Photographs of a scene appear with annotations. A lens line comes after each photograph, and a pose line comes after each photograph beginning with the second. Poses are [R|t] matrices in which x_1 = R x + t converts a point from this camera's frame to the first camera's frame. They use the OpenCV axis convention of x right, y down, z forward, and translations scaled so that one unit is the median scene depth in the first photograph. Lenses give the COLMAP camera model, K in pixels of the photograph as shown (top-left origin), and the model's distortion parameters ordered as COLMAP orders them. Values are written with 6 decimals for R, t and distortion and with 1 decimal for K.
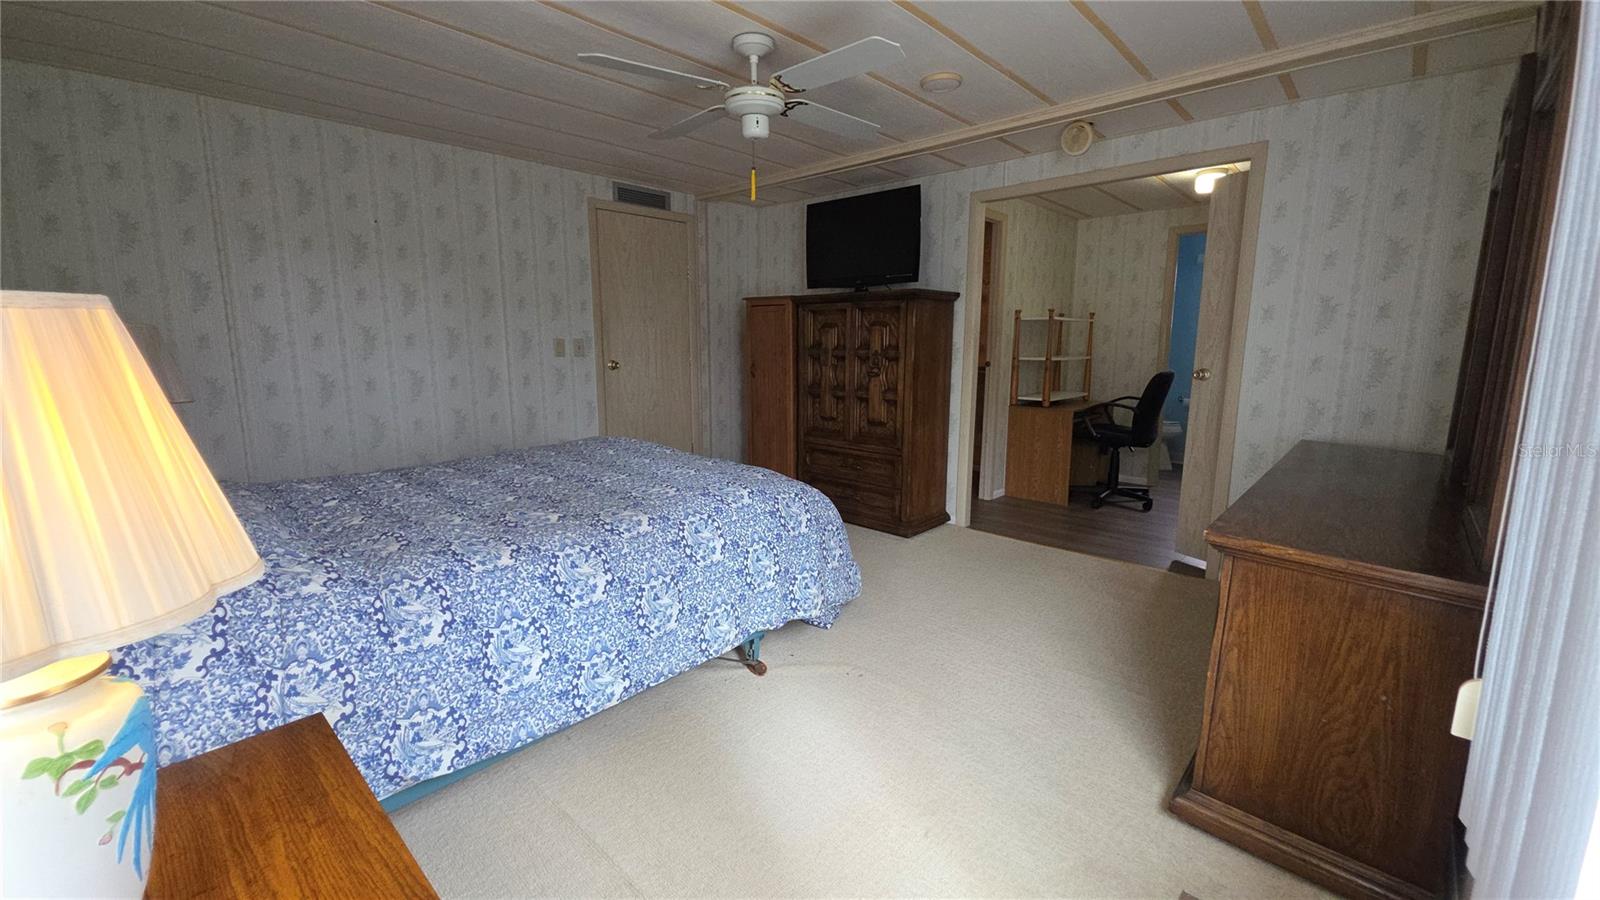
lens RADIAL K [[637.8, 0, 808.1], [0, 637.8, 437.7], [0, 0, 1]] dist [0.000794, -0.000219]
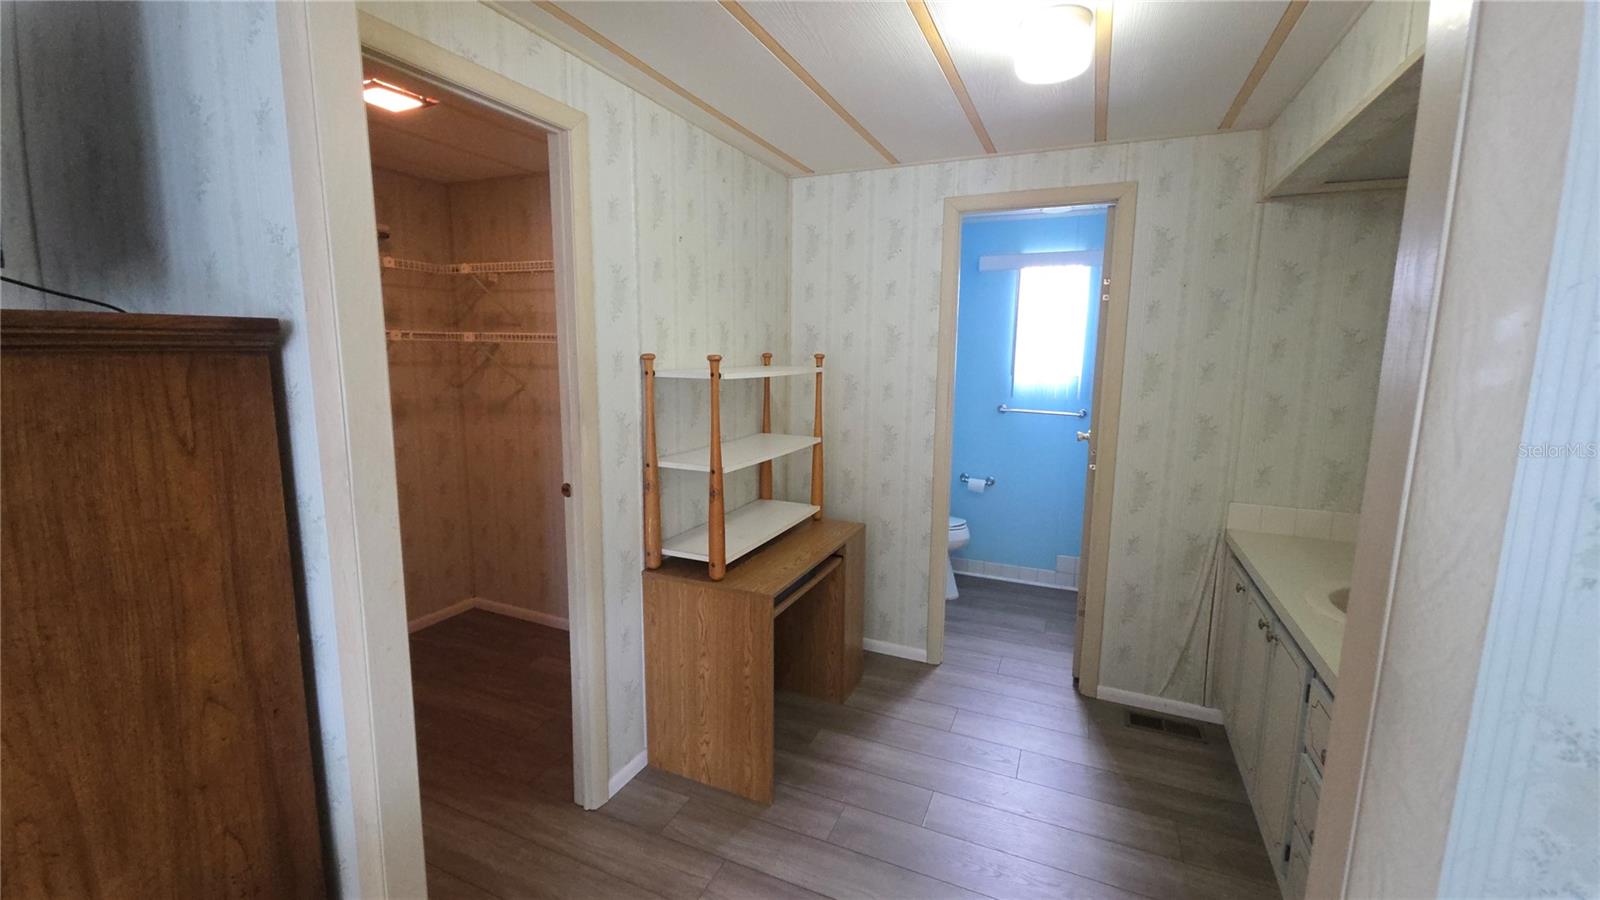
lens RADIAL K [[637.8, 0, 808.1], [0, 637.8, 437.7], [0, 0, 1]] dist [0.000794, -0.000219]
pose [[0.947529, -0.039199, 0.317256, 0.270027], [0.042028, 0.999114, -0.002077, -0.127499], [-0.316894, 0.015302, 0.948338, 0.513758]]
